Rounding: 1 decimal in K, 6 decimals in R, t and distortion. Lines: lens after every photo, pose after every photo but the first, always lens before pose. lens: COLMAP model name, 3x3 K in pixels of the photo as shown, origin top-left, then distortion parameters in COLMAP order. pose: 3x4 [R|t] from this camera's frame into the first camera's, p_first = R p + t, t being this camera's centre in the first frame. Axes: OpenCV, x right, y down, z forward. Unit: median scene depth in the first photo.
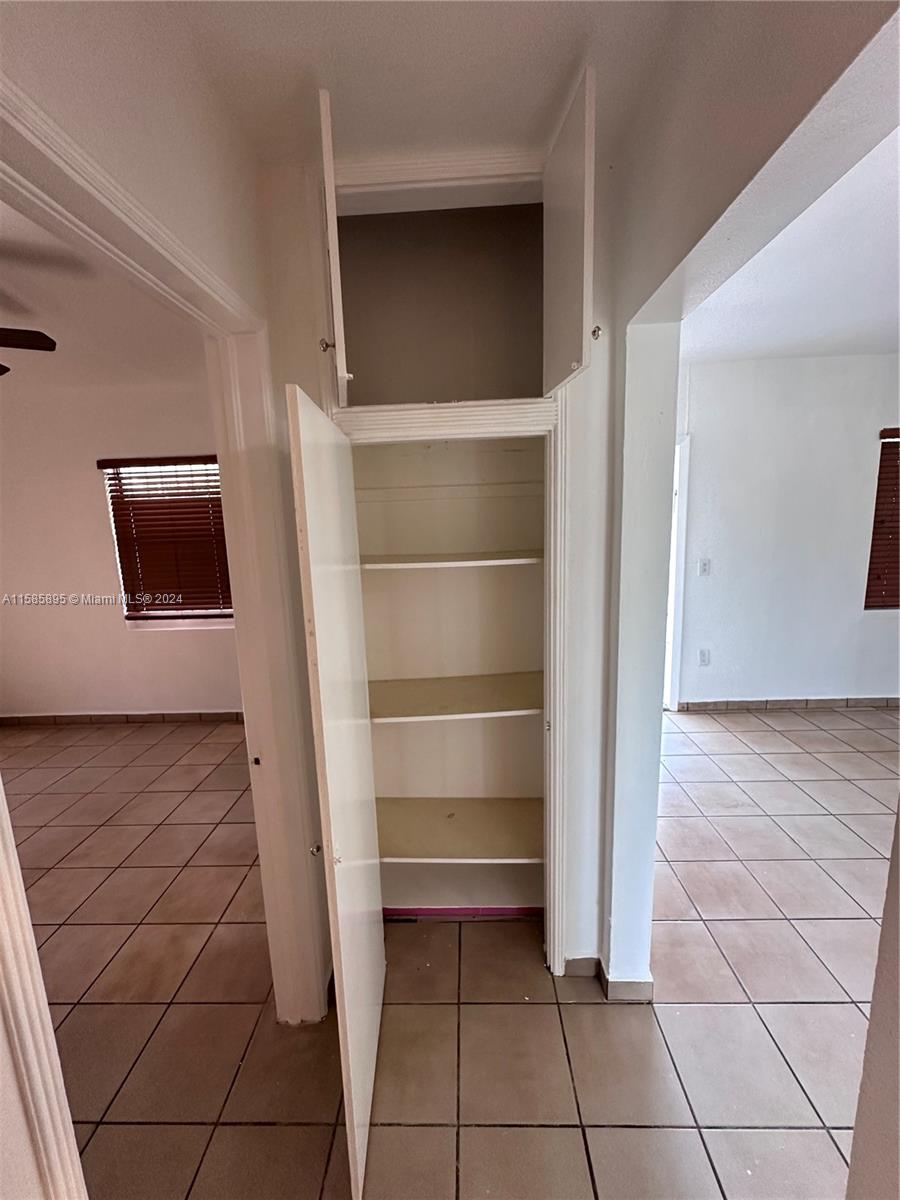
lens RADIAL K [[481.5, 0, 443.3], [0, 481.5, 593.3], [0, 0, 1]] dist [-0.004711, 0.000996]
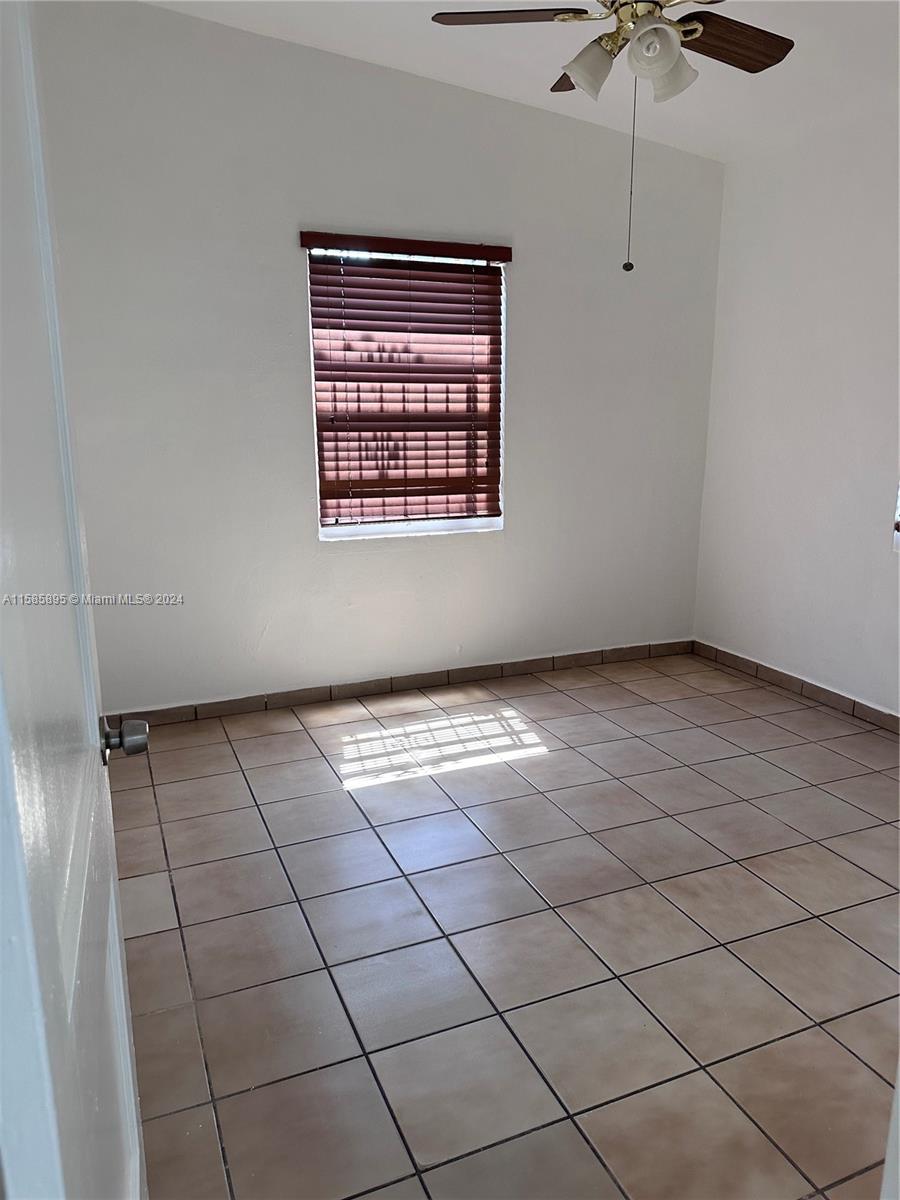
lens RADIAL K [[834.1, 0, 448.8], [0, 834.1, 597.5], [0, 0, 1]] dist [0.034083, -0.042729]
pose [[0.409196, 0.233841, -0.881973, -0.030207], [-0.154157, 0.970425, 0.185771, 0.031903], [0.899330, 0.059946, 0.433142, 0.169045]]
